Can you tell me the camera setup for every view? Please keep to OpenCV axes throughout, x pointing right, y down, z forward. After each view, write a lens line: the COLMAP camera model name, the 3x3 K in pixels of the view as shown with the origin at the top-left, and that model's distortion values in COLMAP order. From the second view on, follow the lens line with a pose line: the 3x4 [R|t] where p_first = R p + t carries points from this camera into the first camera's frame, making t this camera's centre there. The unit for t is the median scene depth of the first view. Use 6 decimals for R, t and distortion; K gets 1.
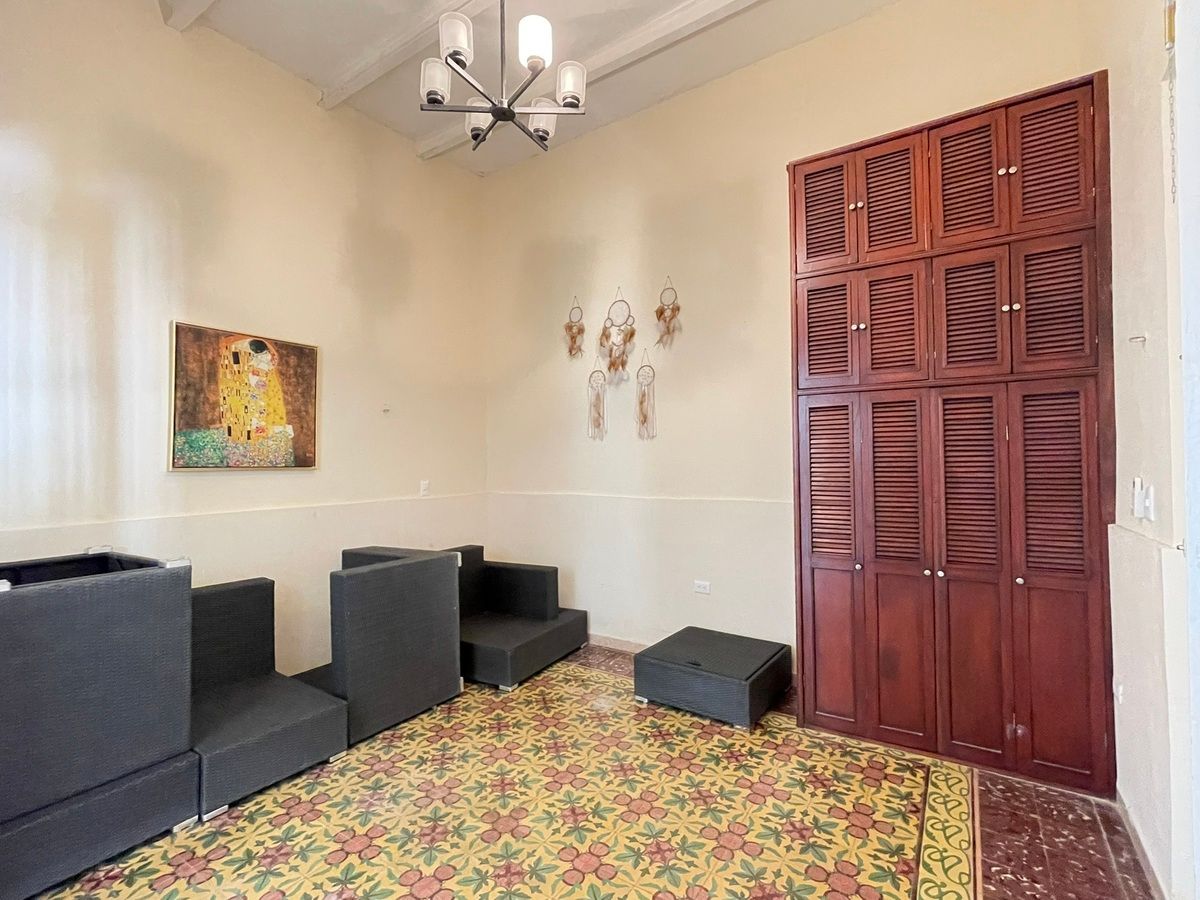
lens RADIAL K [[563.3, 0, 595.8], [0, 563.3, 449.6], [0, 0, 1]] dist [-0.001390, 0.000790]
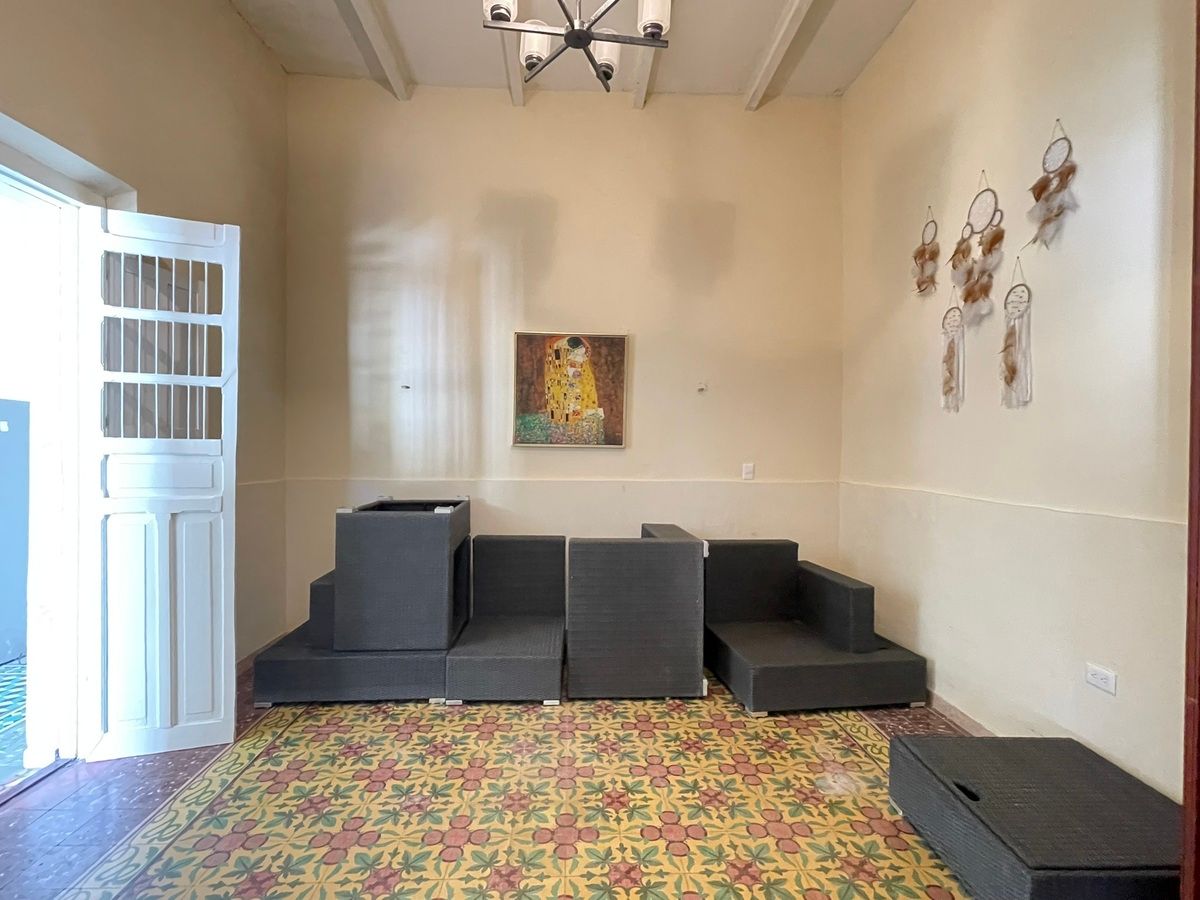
lens RADIAL K [[563.3, 0, 591.5], [0, 563.3, 449.0], [0, 0, 1]] dist [-0.001390, 0.000790]
pose [[0.583302, 0.015054, -0.812116, 0.408887], [0.002450, 0.999791, 0.020292, 0.017839], [0.812252, -0.013826, 0.583143, 0.355047]]
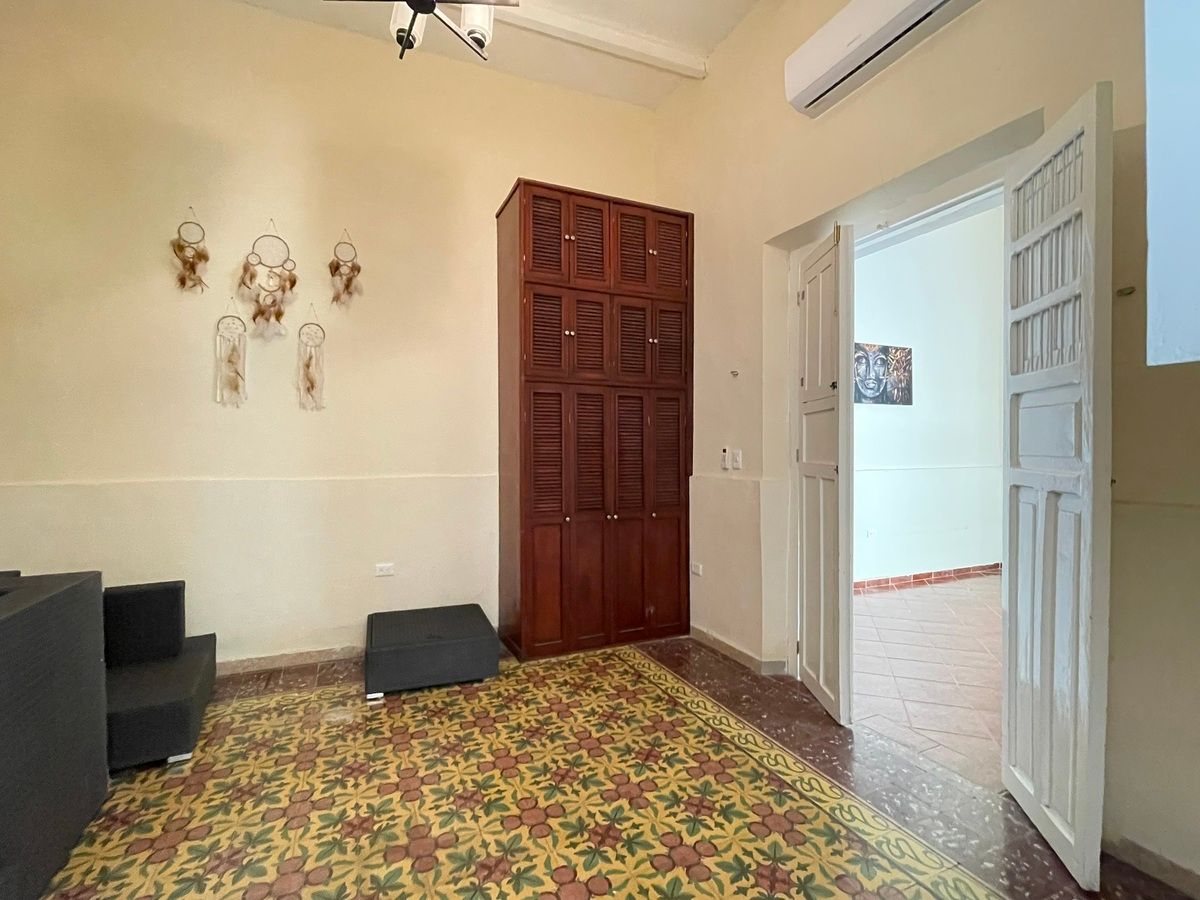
lens RADIAL K [[563.3, 0, 600.1], [0, 563.3, 447.9], [0, 0, 1]] dist [-0.001390, 0.000790]
pose [[0.531722, 0.015242, 0.846782, -0.515637], [-0.022212, 0.999745, -0.004047, 0.042361], [-0.846628, -0.016657, 0.531925, 0.228154]]
